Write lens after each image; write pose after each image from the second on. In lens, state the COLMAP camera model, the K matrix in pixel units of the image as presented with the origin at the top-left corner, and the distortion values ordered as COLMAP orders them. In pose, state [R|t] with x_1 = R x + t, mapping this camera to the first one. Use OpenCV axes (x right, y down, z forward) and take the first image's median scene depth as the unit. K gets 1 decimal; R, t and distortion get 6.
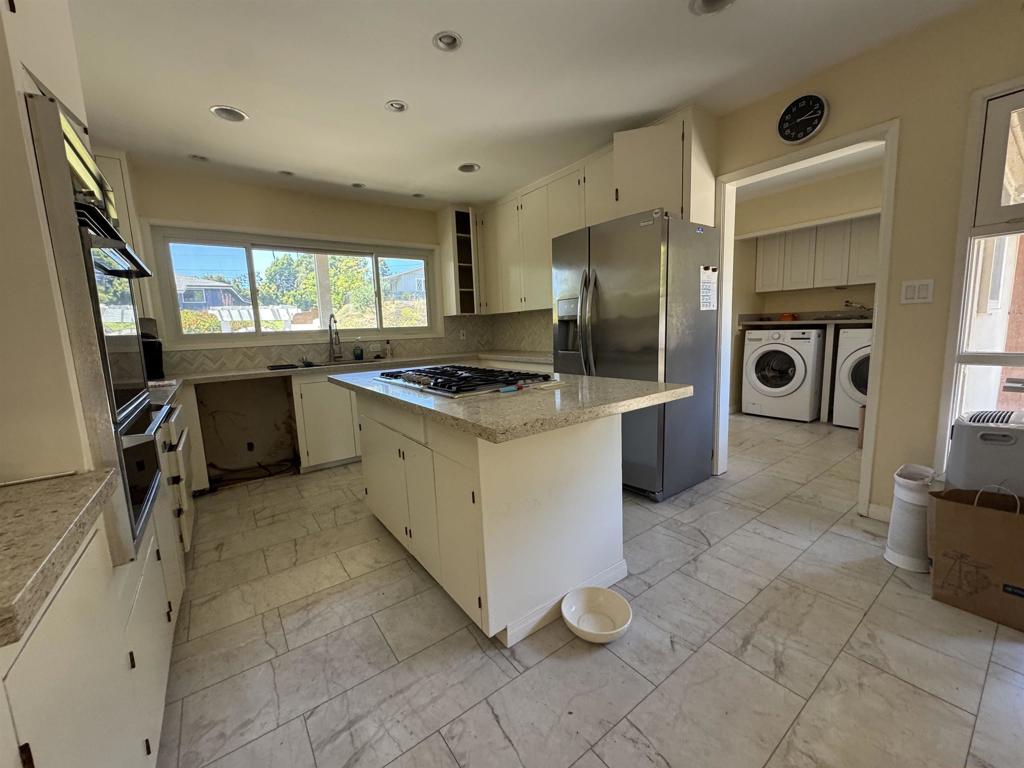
lens RADIAL K [[407.6, 0, 511.1], [0, 407.6, 383.5], [0, 0, 1]] dist [-0.001790, 0.000319]
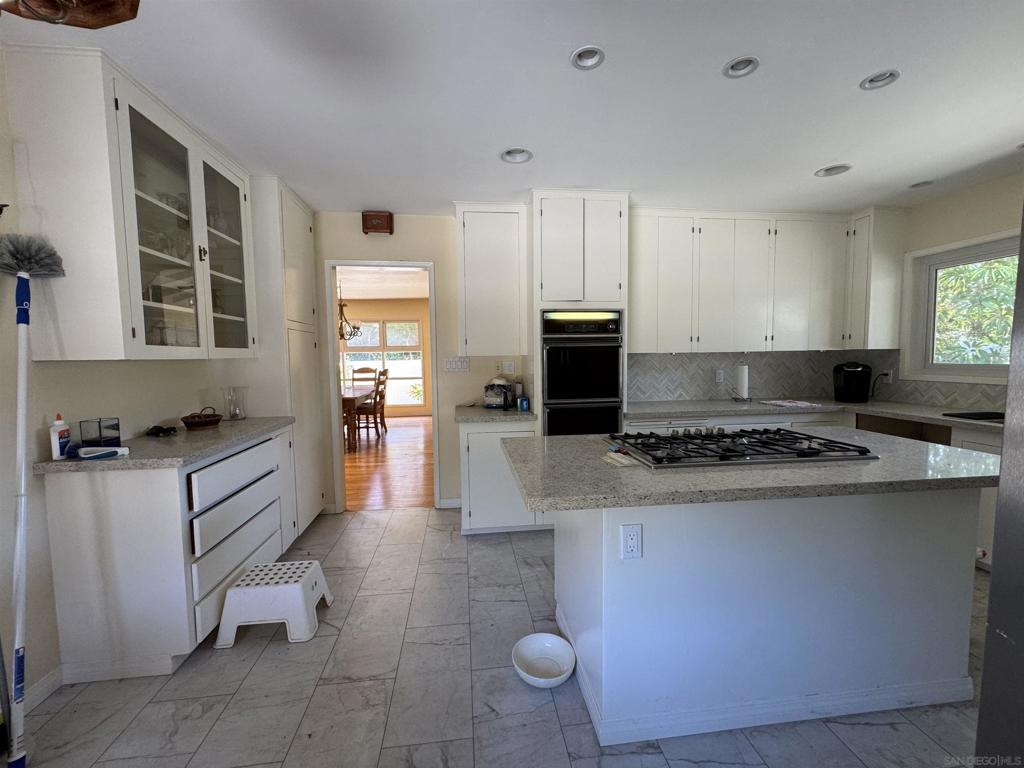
lens RADIAL K [[407.6, 0, 511.1], [0, 407.6, 383.5], [0, 0, 1]] dist [-0.001790, 0.000319]
pose [[-0.489885, 0.107540, -0.865129, 0.654068], [-0.085473, 0.981657, 0.170425, -0.198803], [0.867587, 0.157434, -0.471707, 0.775782]]
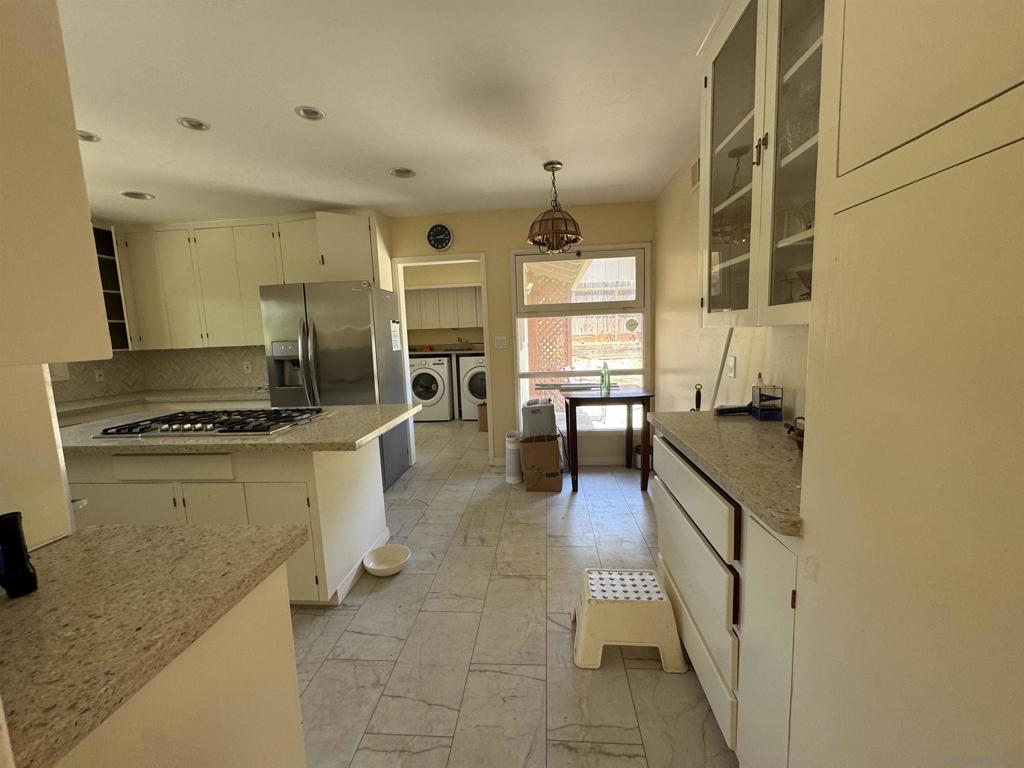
lens RADIAL K [[407.6, 0, 511.1], [0, 407.6, 383.5], [0, 0, 1]] dist [-0.001790, 0.000319]
pose [[0.659887, -0.075809, 0.747531, -0.335649], [0.113272, 0.993564, 0.000768, -0.021533], [-0.742778, 0.084168, 0.664226, -0.238514]]
